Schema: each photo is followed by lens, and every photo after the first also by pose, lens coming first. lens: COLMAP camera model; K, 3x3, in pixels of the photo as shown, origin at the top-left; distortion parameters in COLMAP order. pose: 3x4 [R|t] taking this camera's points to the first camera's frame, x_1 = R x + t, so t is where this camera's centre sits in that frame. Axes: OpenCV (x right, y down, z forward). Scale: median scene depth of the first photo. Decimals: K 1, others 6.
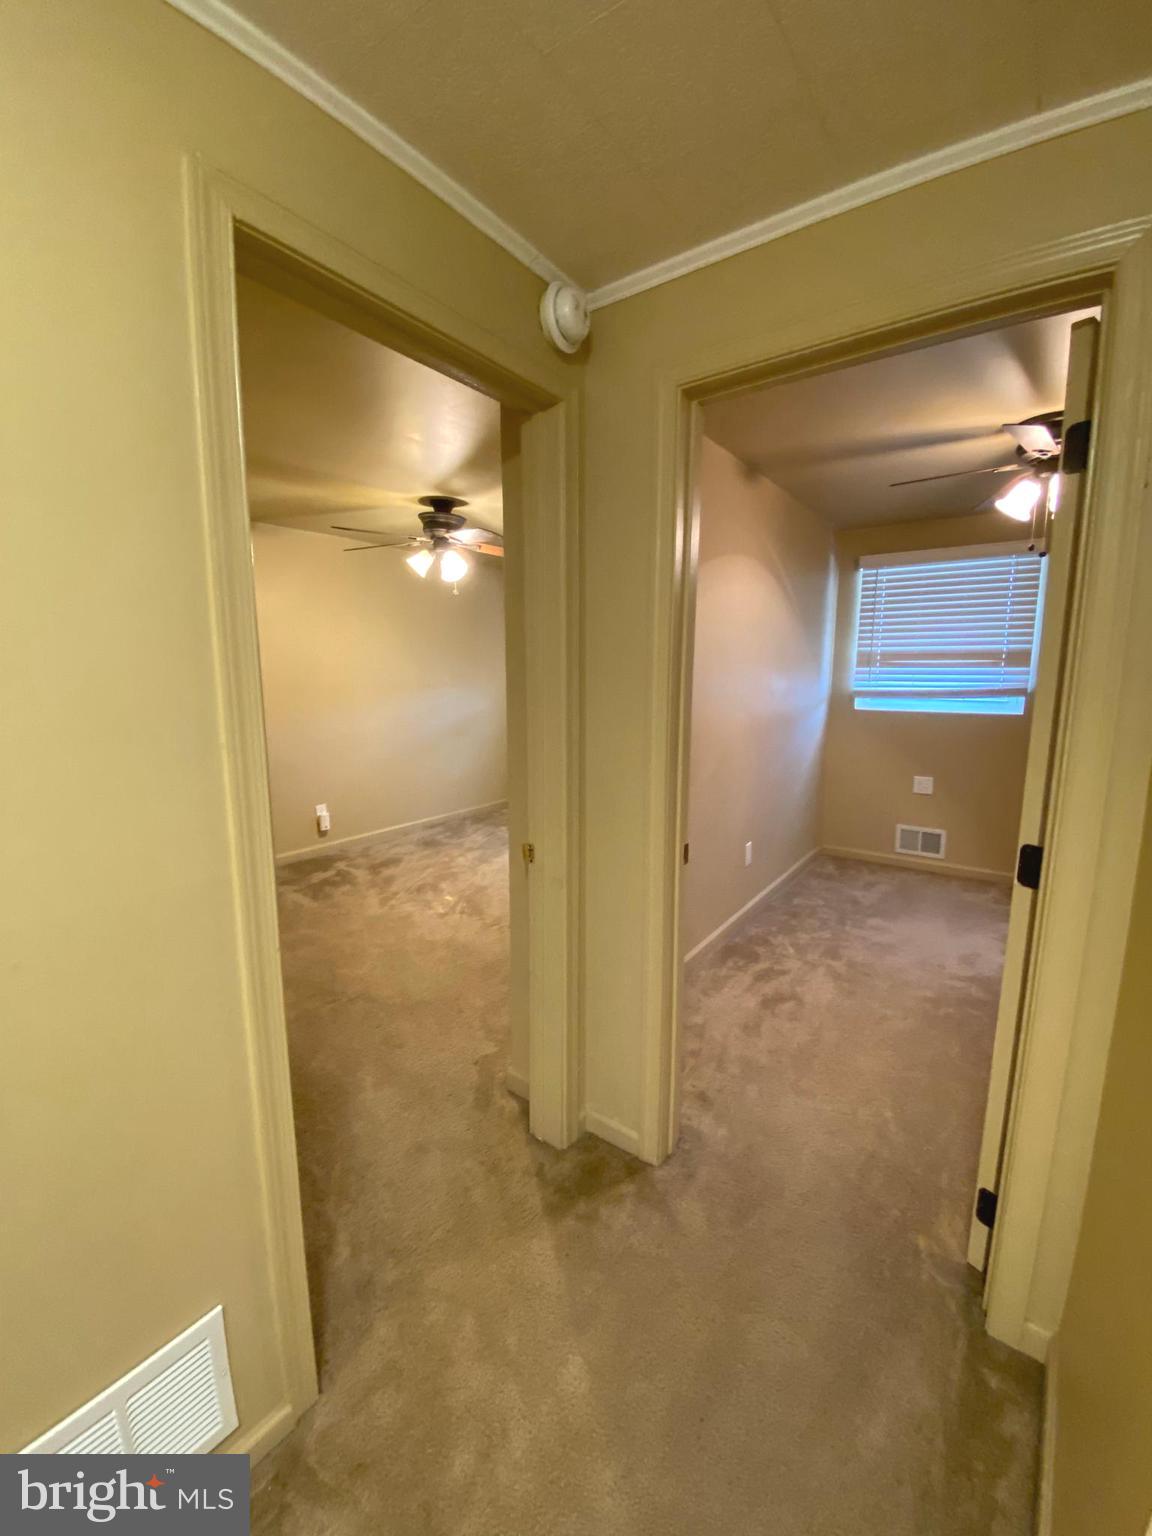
lens RADIAL K [[632.8, 0, 583.9], [0, 632.8, 757.0], [0, 0, 1]] dist [-0.006434, -0.003321]
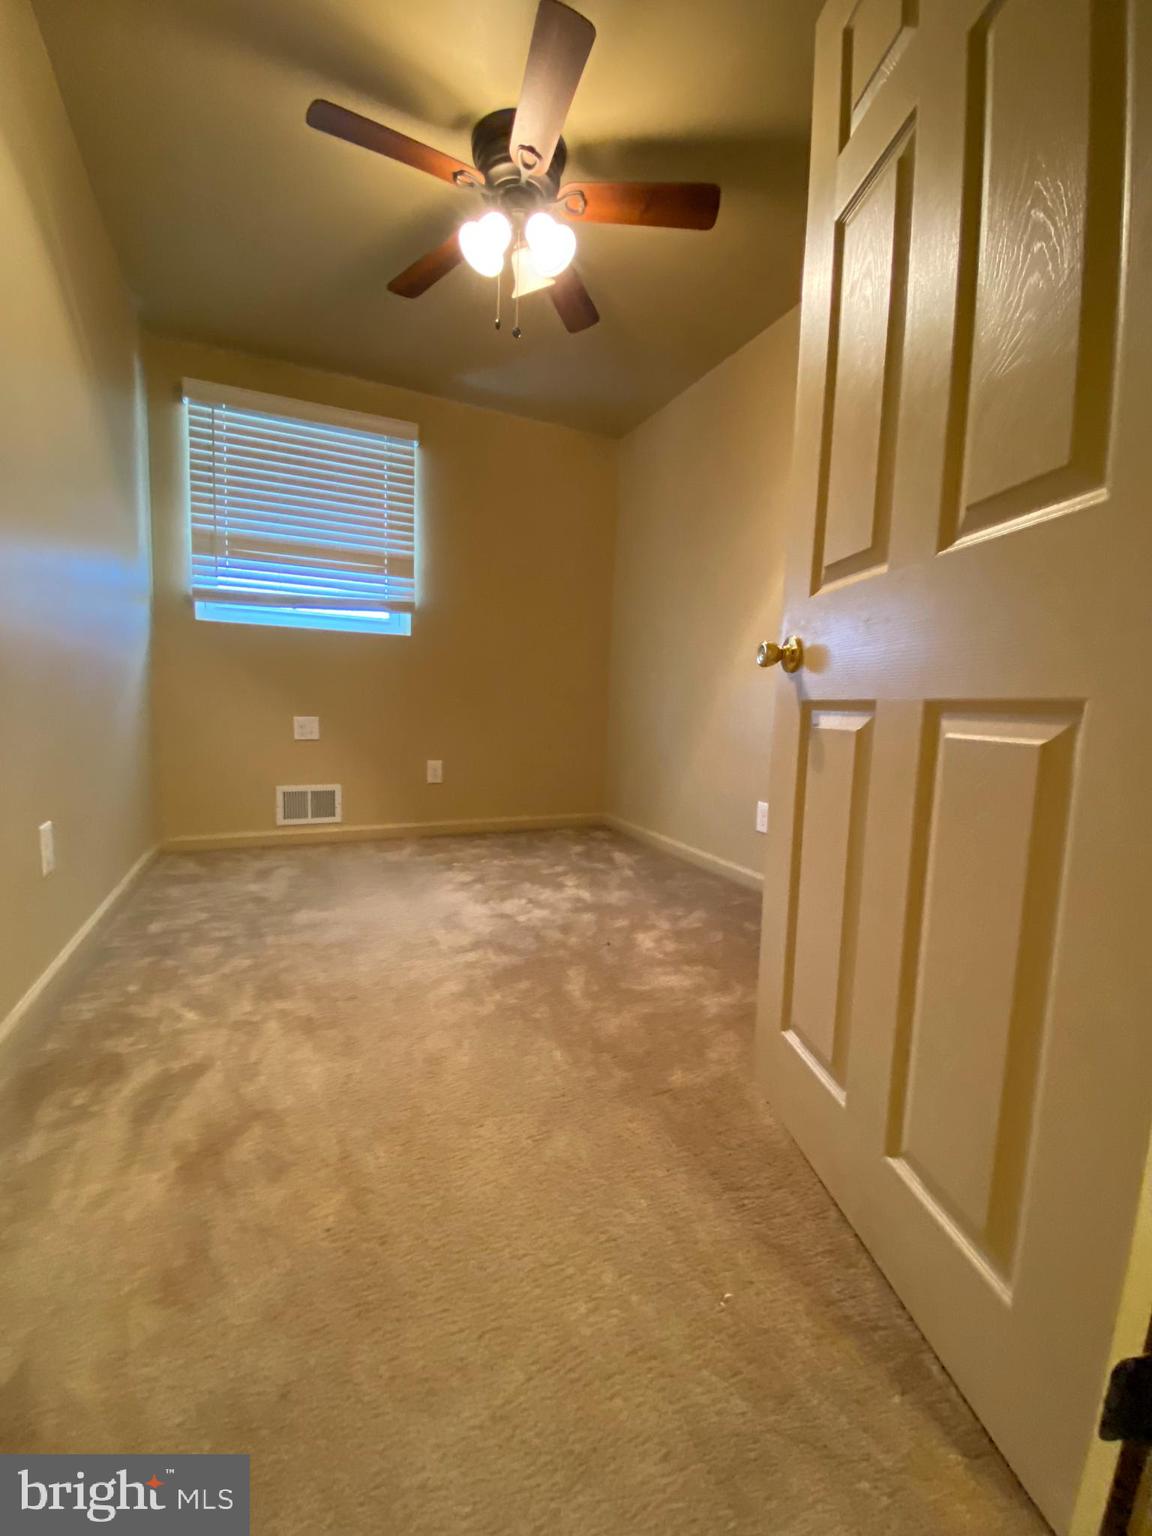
lens RADIAL K [[632.8, 0, 590.4], [0, 632.8, 761.6], [0, 0, 1]] dist [-0.006434, -0.003321]
pose [[0.495781, -0.081582, 0.864607, 0.093432], [0.096748, 0.994569, 0.038368, 0.145123], [-0.863042, 0.064627, 0.500981, 0.565441]]
